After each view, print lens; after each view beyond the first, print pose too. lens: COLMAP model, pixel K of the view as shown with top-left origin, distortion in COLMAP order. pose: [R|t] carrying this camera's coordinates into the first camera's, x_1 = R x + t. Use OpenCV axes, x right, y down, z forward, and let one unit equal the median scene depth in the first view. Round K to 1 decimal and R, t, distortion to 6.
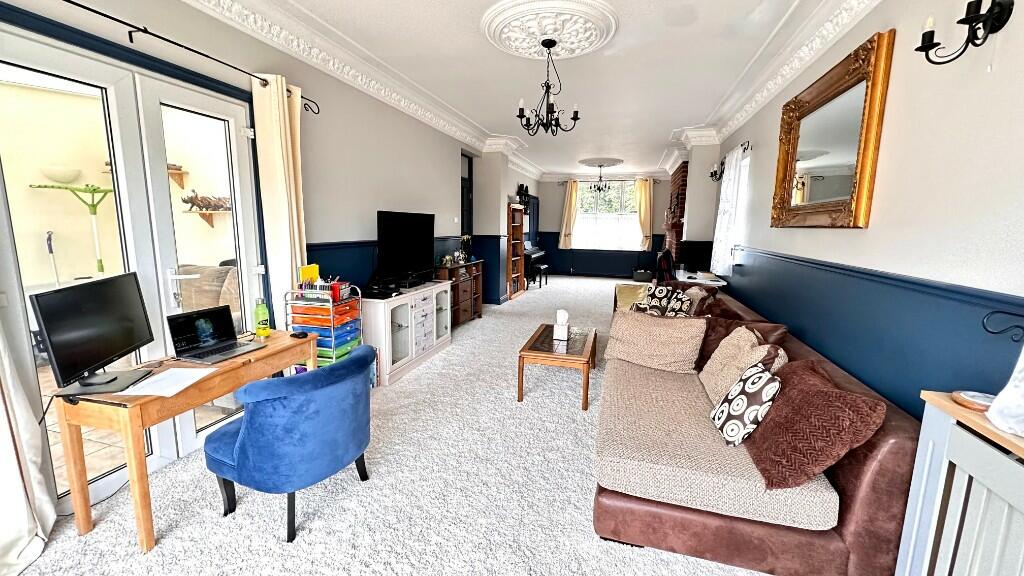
lens RADIAL K [[406.0, 0, 511.6], [0, 406.0, 288.0], [0, 0, 1]] dist [-0.003326, -0.000268]
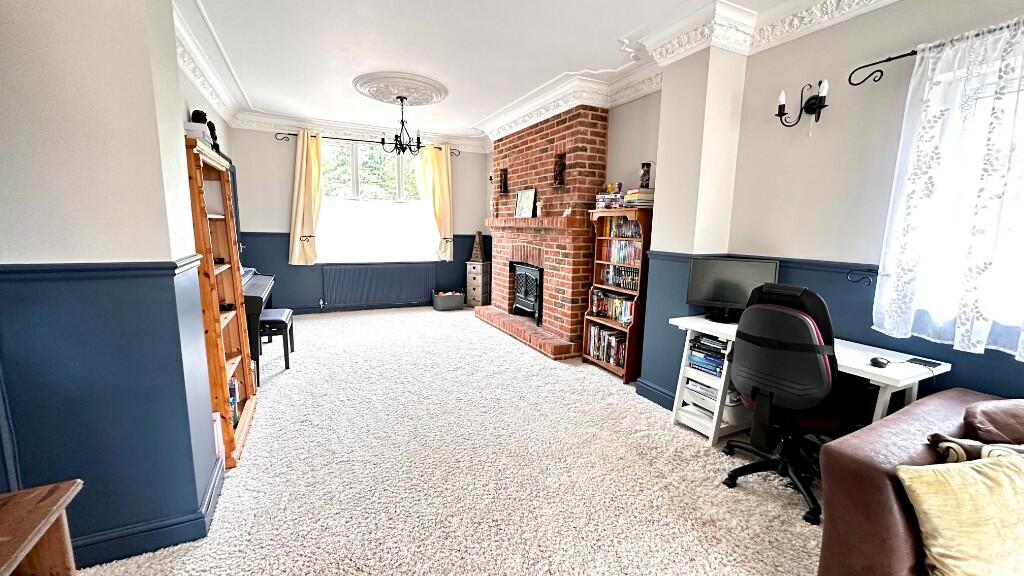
lens RADIAL K [[406.0, 0, 513.7], [0, 406.0, 289.7], [0, 0, 1]] dist [-0.003326, -0.000268]
pose [[0.732098, -0.108214, 0.672549, -0.028662], [0.097945, 0.993765, 0.053281, -0.068214], [-0.674121, 0.026866, 0.738132, 0.446348]]
